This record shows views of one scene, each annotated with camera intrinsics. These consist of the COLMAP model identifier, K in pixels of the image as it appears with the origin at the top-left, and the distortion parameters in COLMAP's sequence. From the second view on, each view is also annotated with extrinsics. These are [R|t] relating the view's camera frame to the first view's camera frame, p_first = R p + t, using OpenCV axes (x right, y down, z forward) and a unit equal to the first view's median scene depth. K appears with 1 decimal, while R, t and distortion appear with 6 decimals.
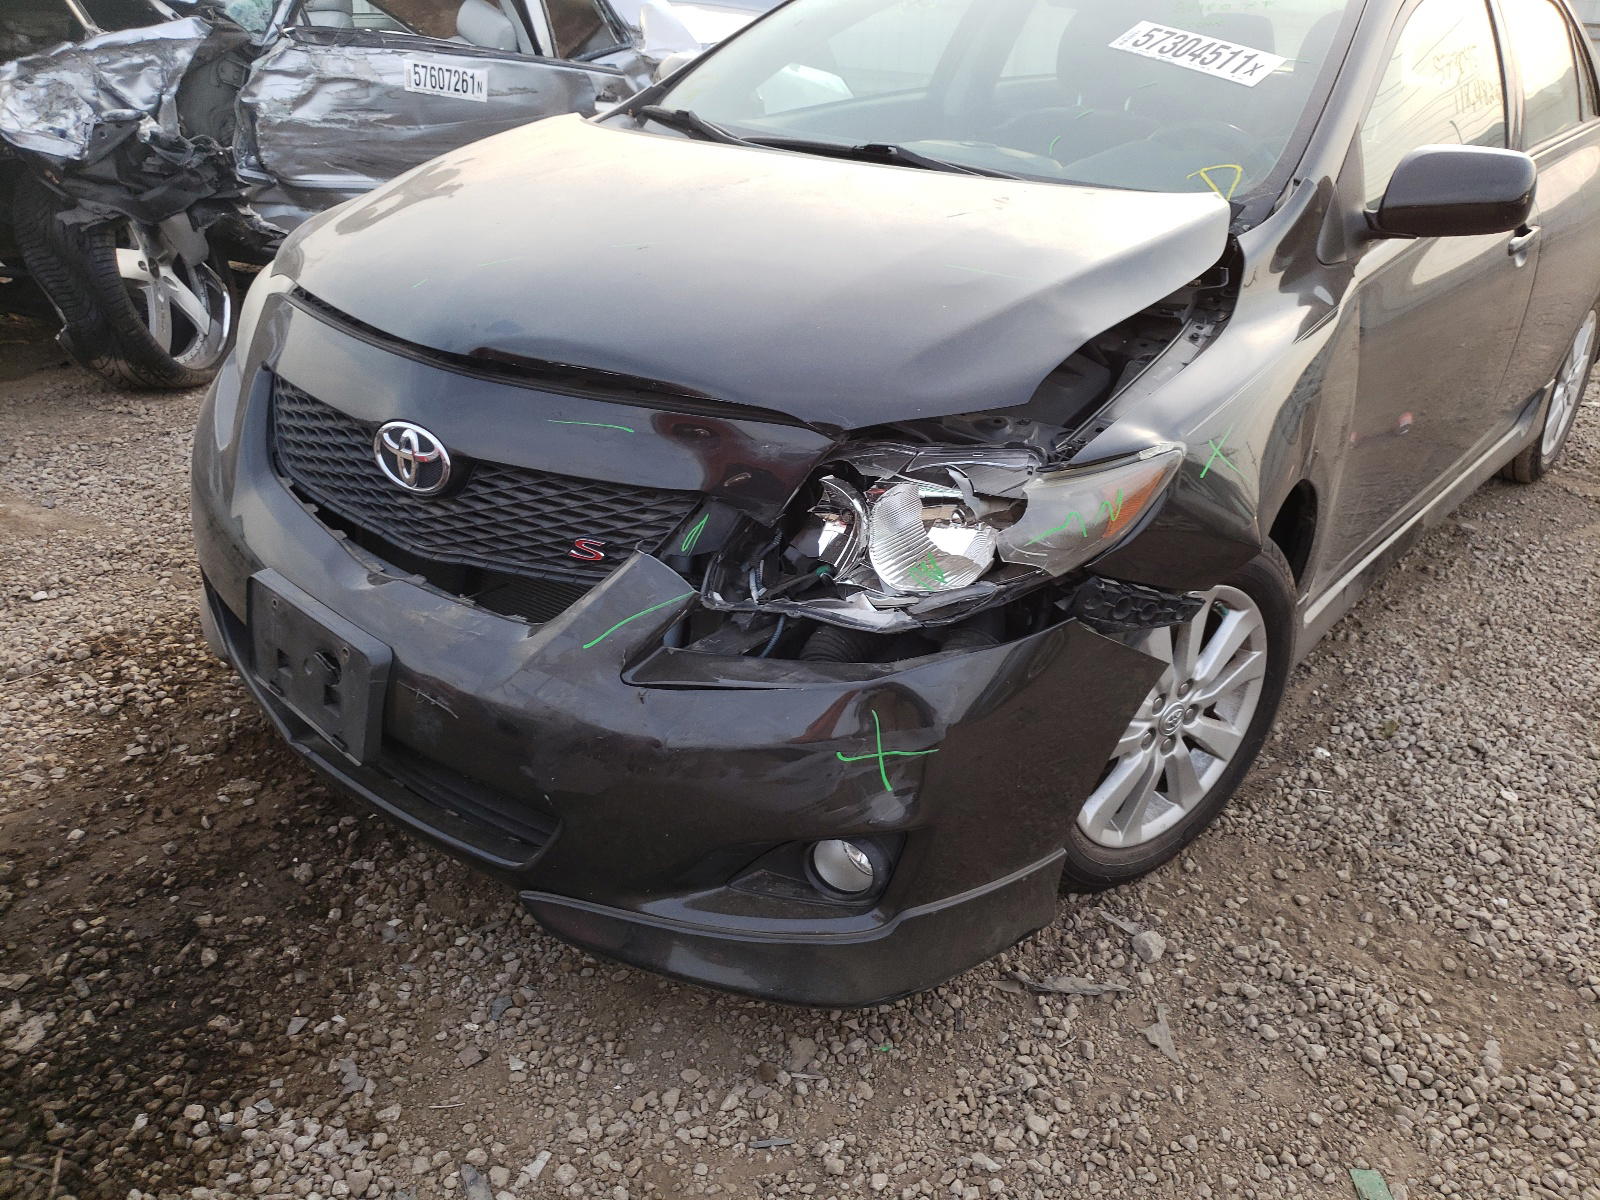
lens RADIAL K [[1324.4, 0, 804.5], [0, 1324.4, 513.7], [0, 0, 1]] dist [-0.029497, 0.064372]
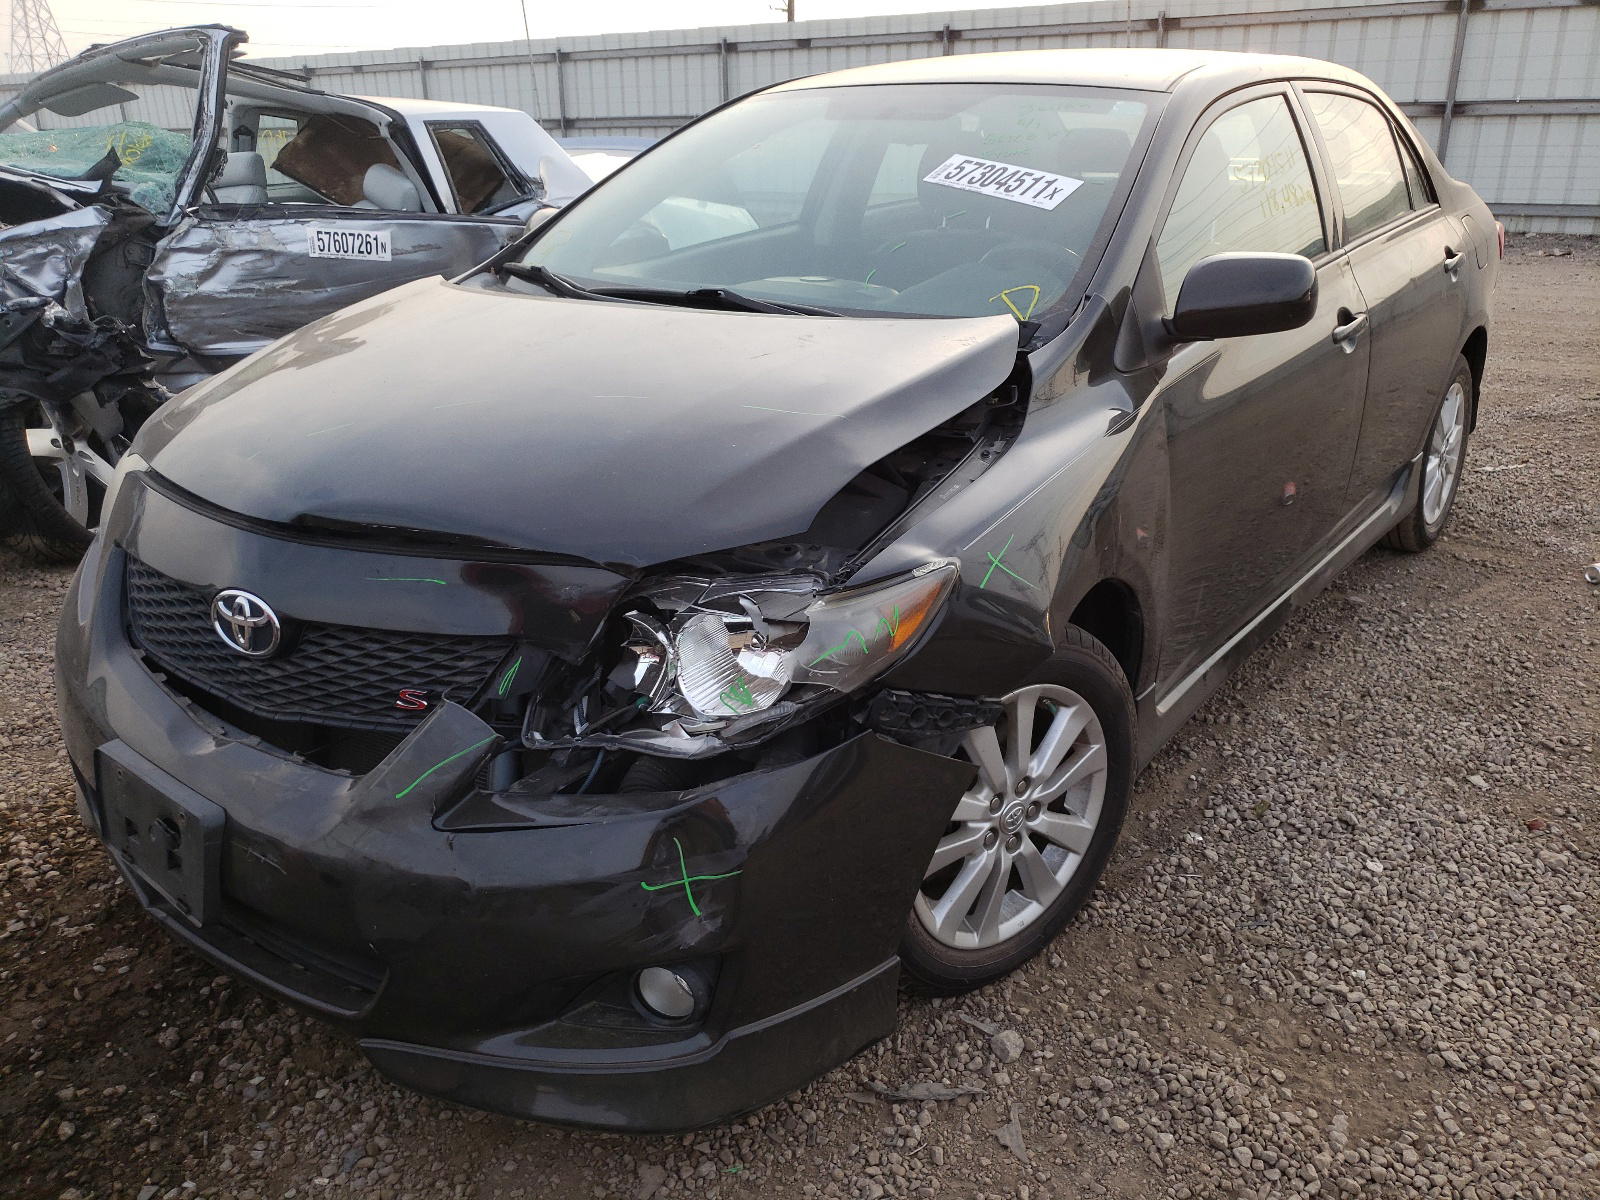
lens RADIAL K [[1324.4, 0, 804.5], [0, 1324.4, 513.7], [0, 0, 1]] dist [-0.029497, 0.064372]
pose [[0.997199, -0.074348, 0.008135, 0.120023], [0.074765, 0.993834, -0.081877, -0.007876], [-0.001997, 0.082256, 0.996609, -0.044566]]
